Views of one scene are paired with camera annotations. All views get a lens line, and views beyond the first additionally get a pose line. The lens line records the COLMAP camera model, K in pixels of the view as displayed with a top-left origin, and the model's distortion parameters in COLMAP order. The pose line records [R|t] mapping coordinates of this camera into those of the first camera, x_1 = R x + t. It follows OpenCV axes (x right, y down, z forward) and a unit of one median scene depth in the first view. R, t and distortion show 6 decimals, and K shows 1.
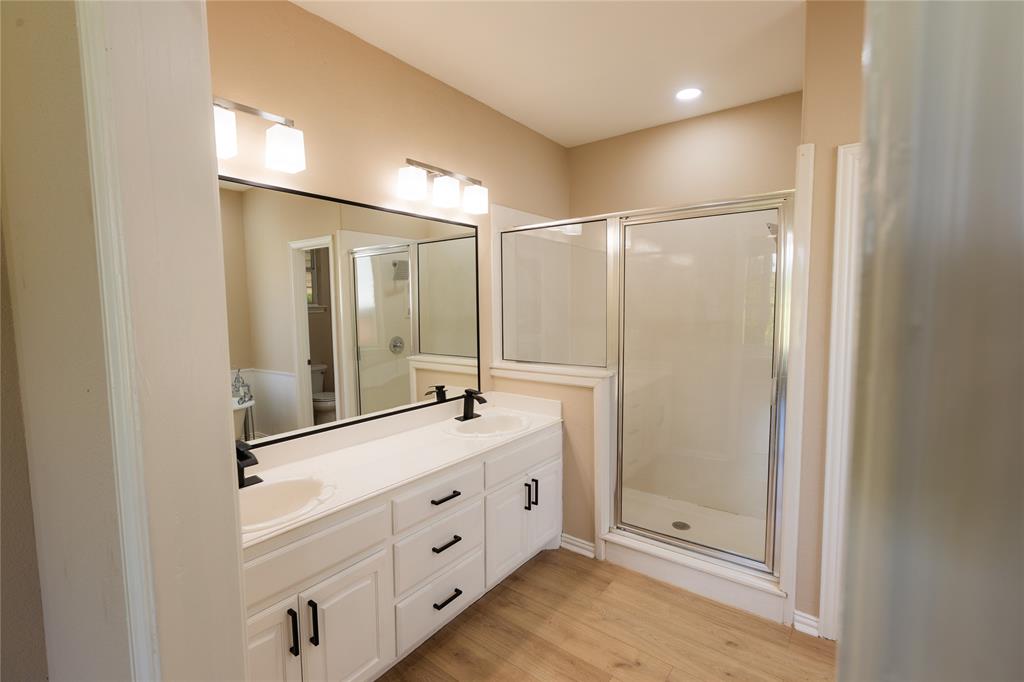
lens RADIAL K [[464.9, 0, 517.5], [0, 464.9, 344.4], [0, 0, 1]] dist [-0.000608, -0.000229]
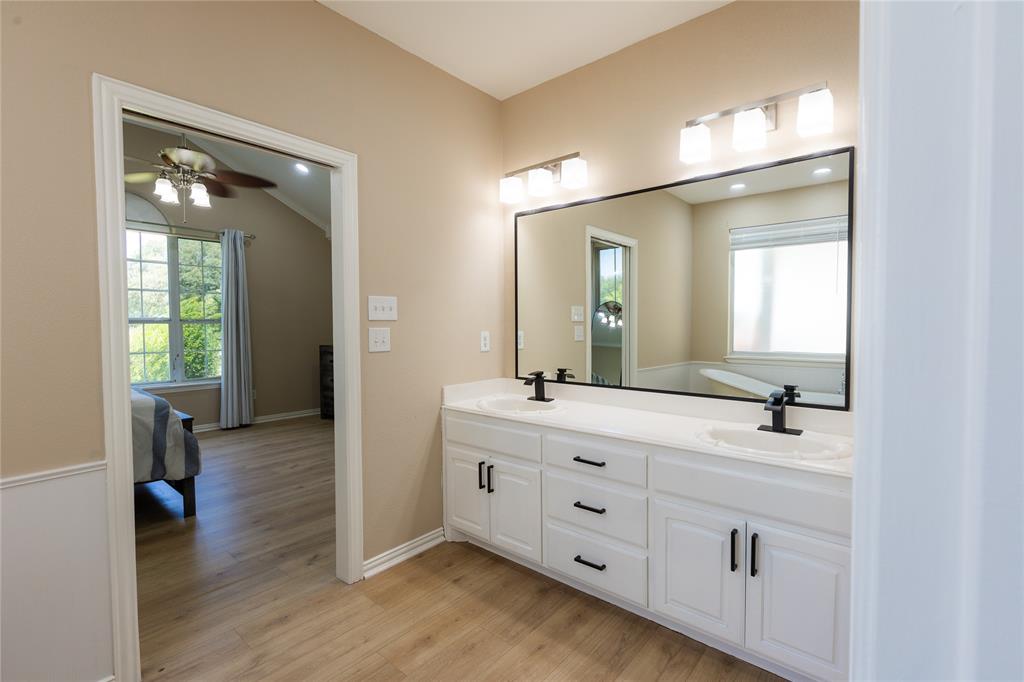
lens RADIAL K [[458.3, 0, 511.3], [0, 458.3, 342.2], [0, 0, 1]] dist [0.001802, 0.000392]
pose [[-0.084484, 0.037309, -0.995726, 0.874463], [-0.078076, 0.995979, 0.043943, 0.032320], [0.993361, 0.081454, -0.081231, 0.890325]]
